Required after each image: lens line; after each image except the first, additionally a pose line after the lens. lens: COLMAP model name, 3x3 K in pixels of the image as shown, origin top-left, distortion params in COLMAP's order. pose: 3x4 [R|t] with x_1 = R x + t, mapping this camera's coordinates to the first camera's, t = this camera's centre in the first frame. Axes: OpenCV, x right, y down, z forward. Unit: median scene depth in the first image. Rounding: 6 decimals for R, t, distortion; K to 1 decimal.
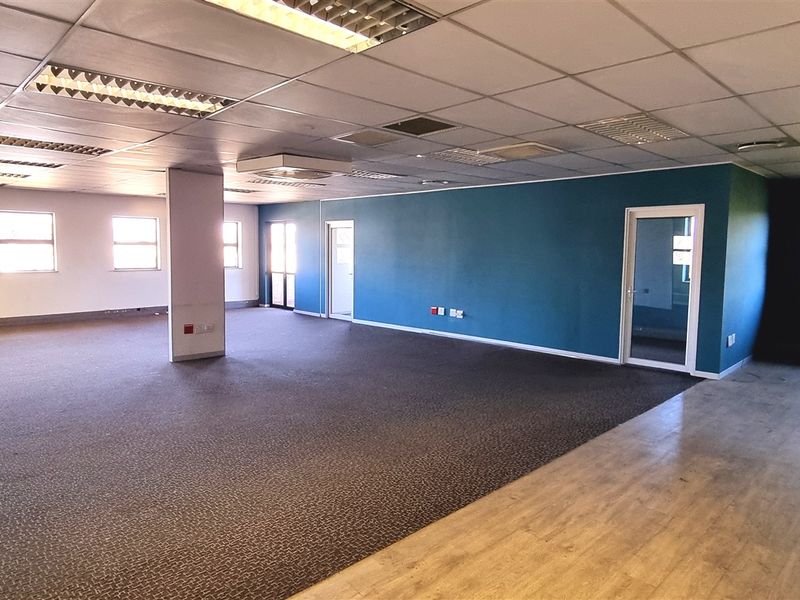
lens RADIAL K [[541.2, 0, 378.1], [0, 541.2, 297.1], [0, 0, 1]] dist [0.005563, 0.002965]
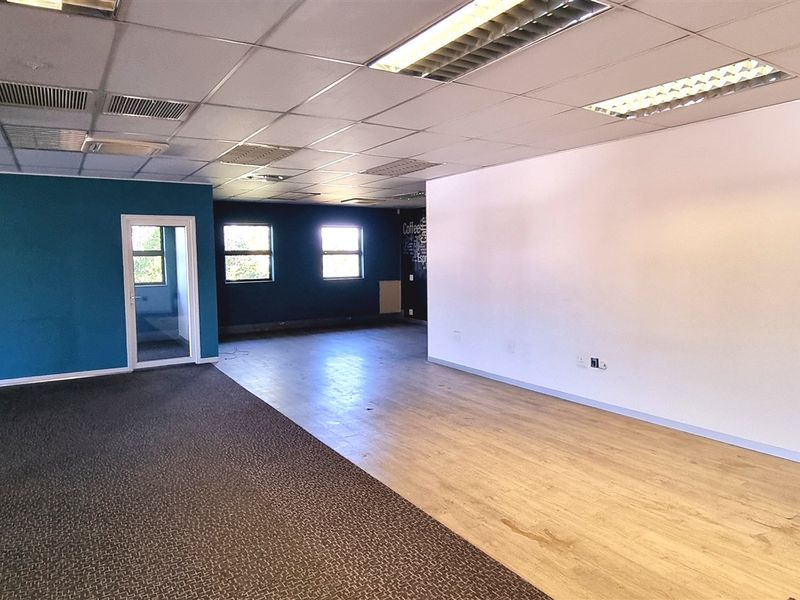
lens RADIAL K [[539.5, 0, 413.0], [0, 539.5, 295.9], [0, 0, 1]] dist [-0.000757, 0.001167]
pose [[0.183178, -0.084088, 0.979477, -0.443808], [0.100579, 0.992710, 0.066415, -0.029581], [-0.977921, 0.086349, 0.190300, 0.309229]]
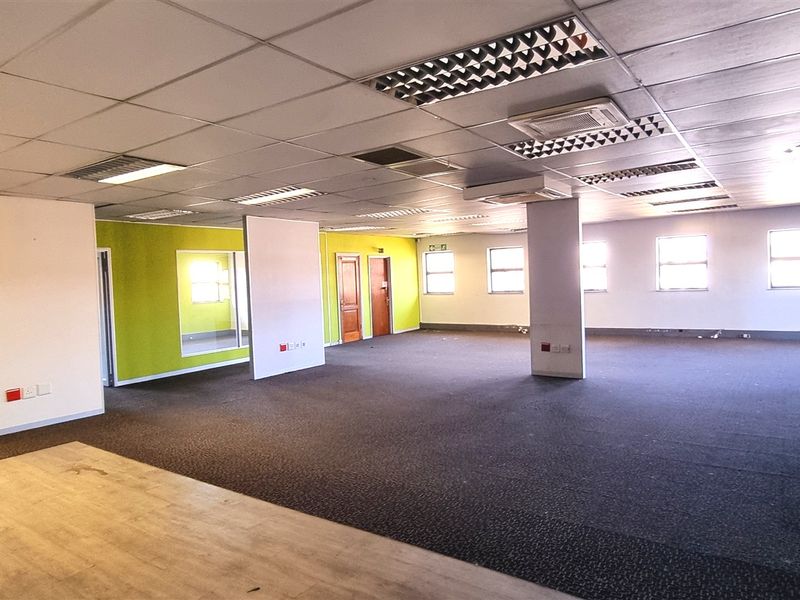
lens RADIAL K [[539.5, 0, 413.0], [0, 539.5, 295.9], [0, 0, 1]] dist [-0.000757, 0.001167]
pose [[0.202704, 0.018403, -0.979067, 0.708675], [-0.047125, 0.998848, 0.009018, -0.044365], [0.978105, 0.044310, 0.203338, 0.559029]]
